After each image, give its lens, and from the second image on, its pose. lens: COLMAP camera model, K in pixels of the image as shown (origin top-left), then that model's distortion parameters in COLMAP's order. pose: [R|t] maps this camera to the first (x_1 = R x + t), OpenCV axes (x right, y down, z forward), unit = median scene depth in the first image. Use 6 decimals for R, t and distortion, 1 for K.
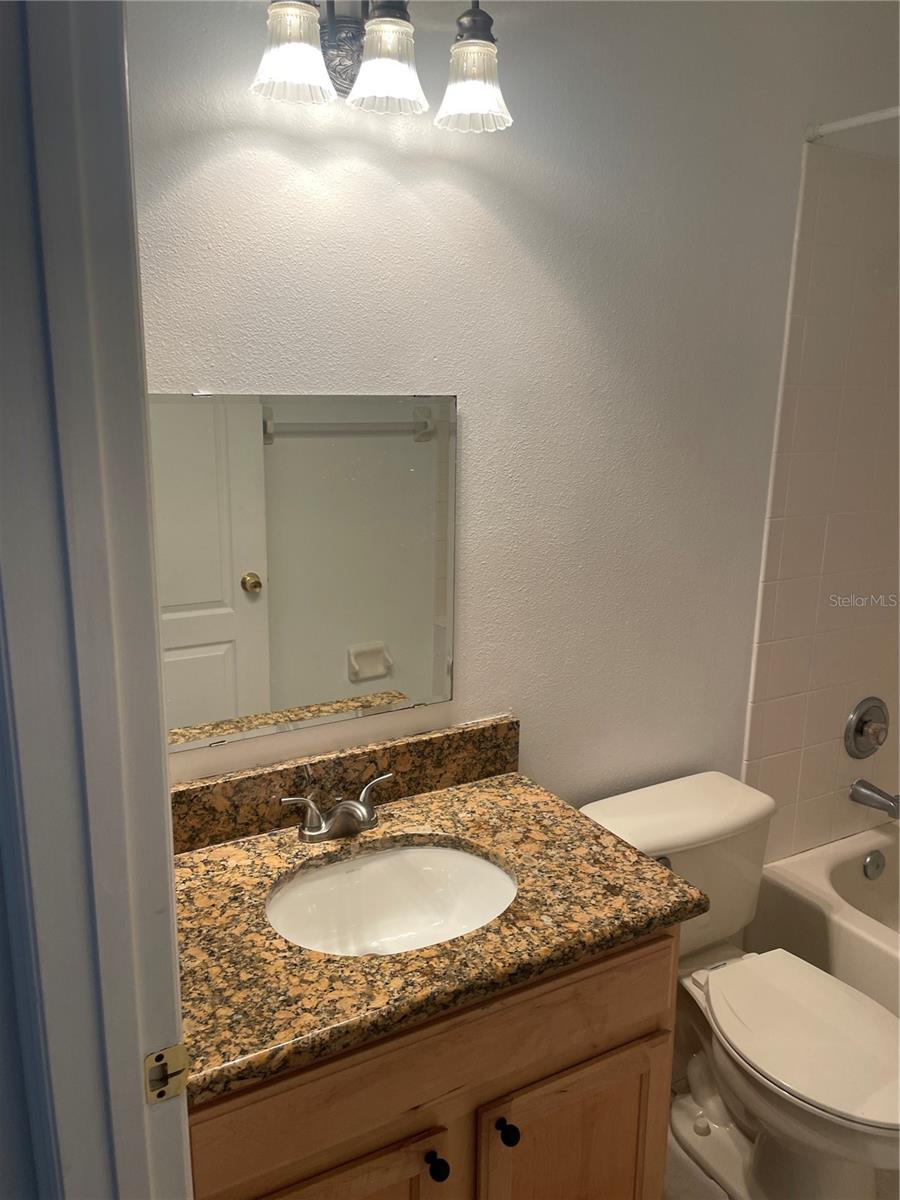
lens RADIAL K [[908.1, 0, 456.9], [0, 908.1, 591.0], [0, 0, 1]] dist [0.083712, -0.117113]
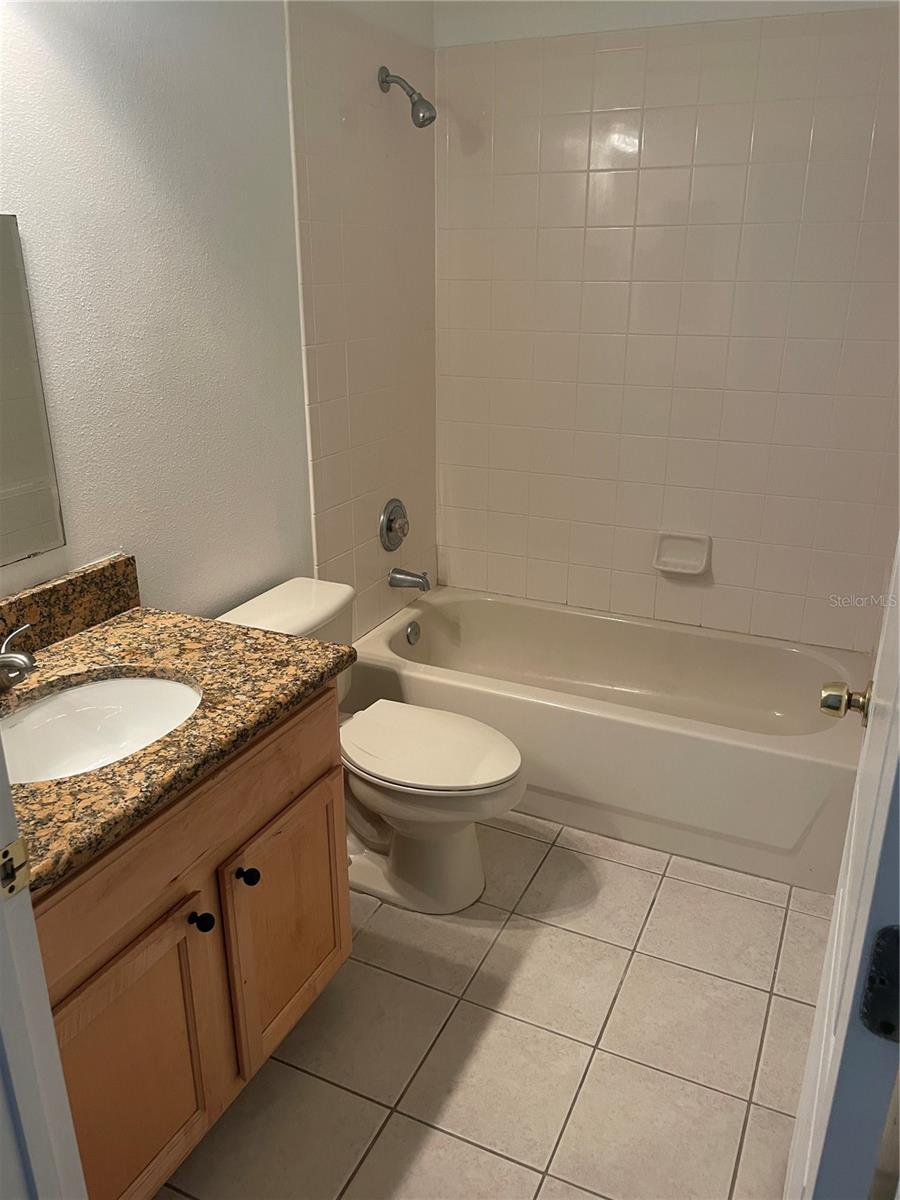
lens RADIAL K [[908.1, 0, 450.0], [0, 908.1, 595.8], [0, 0, 1]] dist [0.083712, -0.117113]
pose [[0.814258, -0.207901, 0.541997, -0.236328], [0.138261, 0.976255, 0.166762, 0.072113], [-0.563797, -0.060851, 0.823669, -0.055175]]
